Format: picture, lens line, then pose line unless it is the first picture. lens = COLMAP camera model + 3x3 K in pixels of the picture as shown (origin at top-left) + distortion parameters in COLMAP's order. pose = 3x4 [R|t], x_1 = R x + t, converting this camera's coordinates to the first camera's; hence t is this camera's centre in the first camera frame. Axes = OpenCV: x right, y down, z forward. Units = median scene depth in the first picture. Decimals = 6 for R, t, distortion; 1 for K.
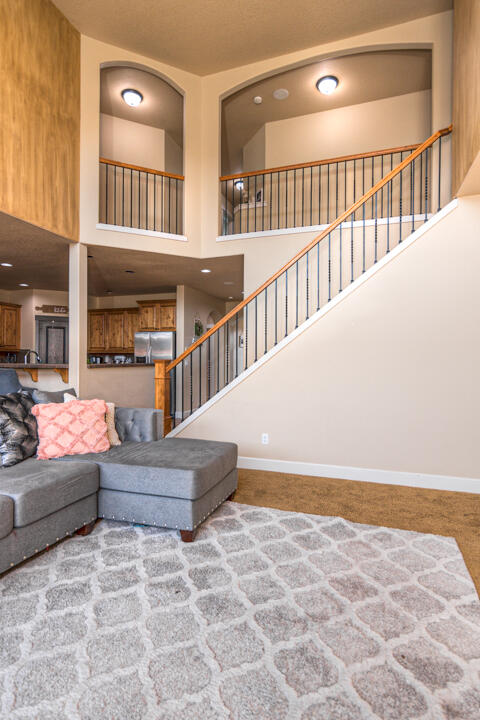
lens RADIAL K [[381.0, 0, 242.5], [0, 381.0, 365.3], [0, 0, 1]] dist [-0.000123, -0.000437]
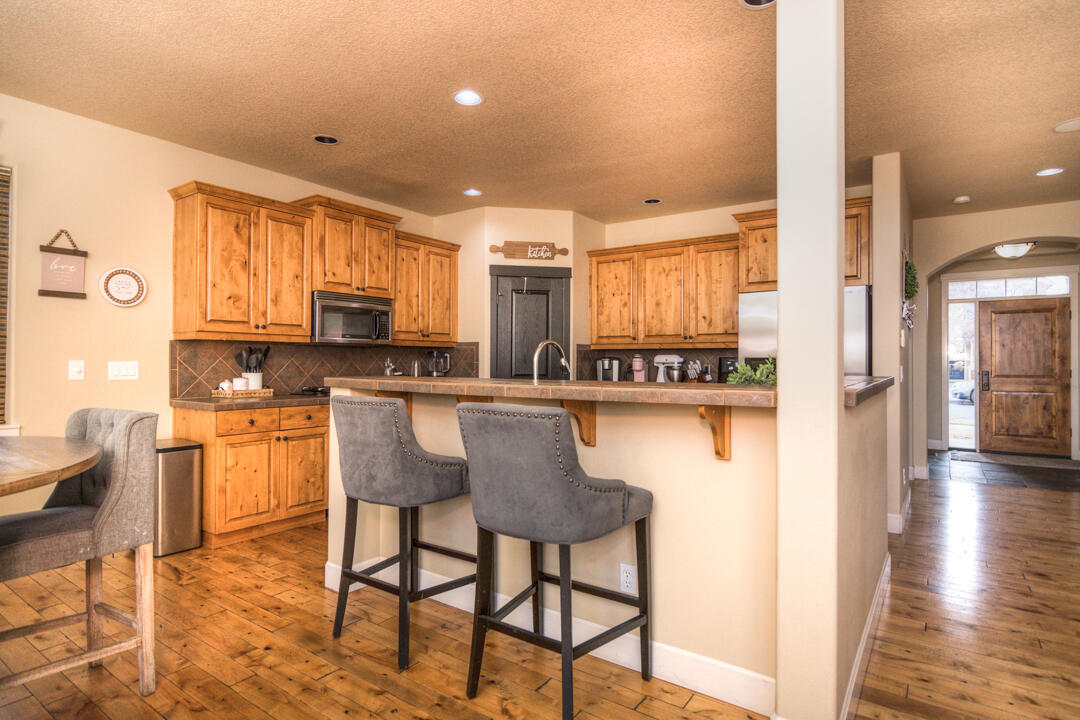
lens RADIAL K [[571.5, 0, 537.4], [0, 571.5, 355.9], [0, 0, 1]] dist [-0.000123, -0.000437]
pose [[0.957533, -0.001295, -0.288320, -0.296299], [-0.001725, 0.999946, -0.010221, -0.019206], [0.288318, 0.010285, 0.957480, 0.377905]]
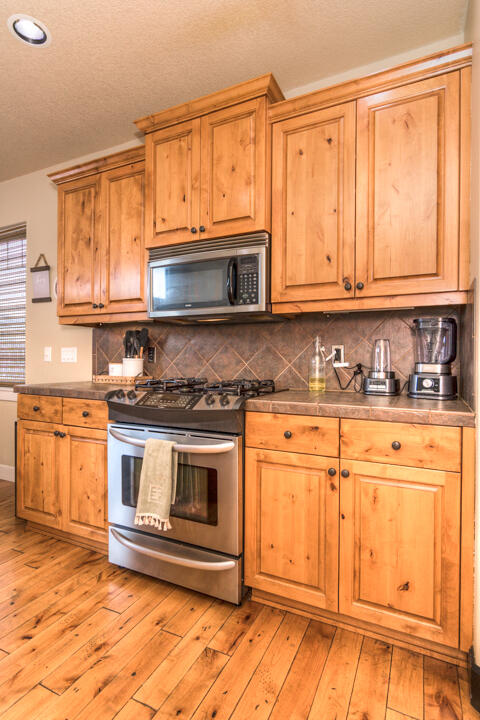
lens RADIAL K [[381.0, 0, 242.0], [0, 381.0, 360.2], [0, 0, 1]] dist [-0.000123, -0.000437]
pose [[-0.133160, -0.001102, -0.991094, -0.387964], [-0.007191, 0.999974, -0.000146, -0.007843], [0.991068, 0.007107, -0.133164, 0.921012]]
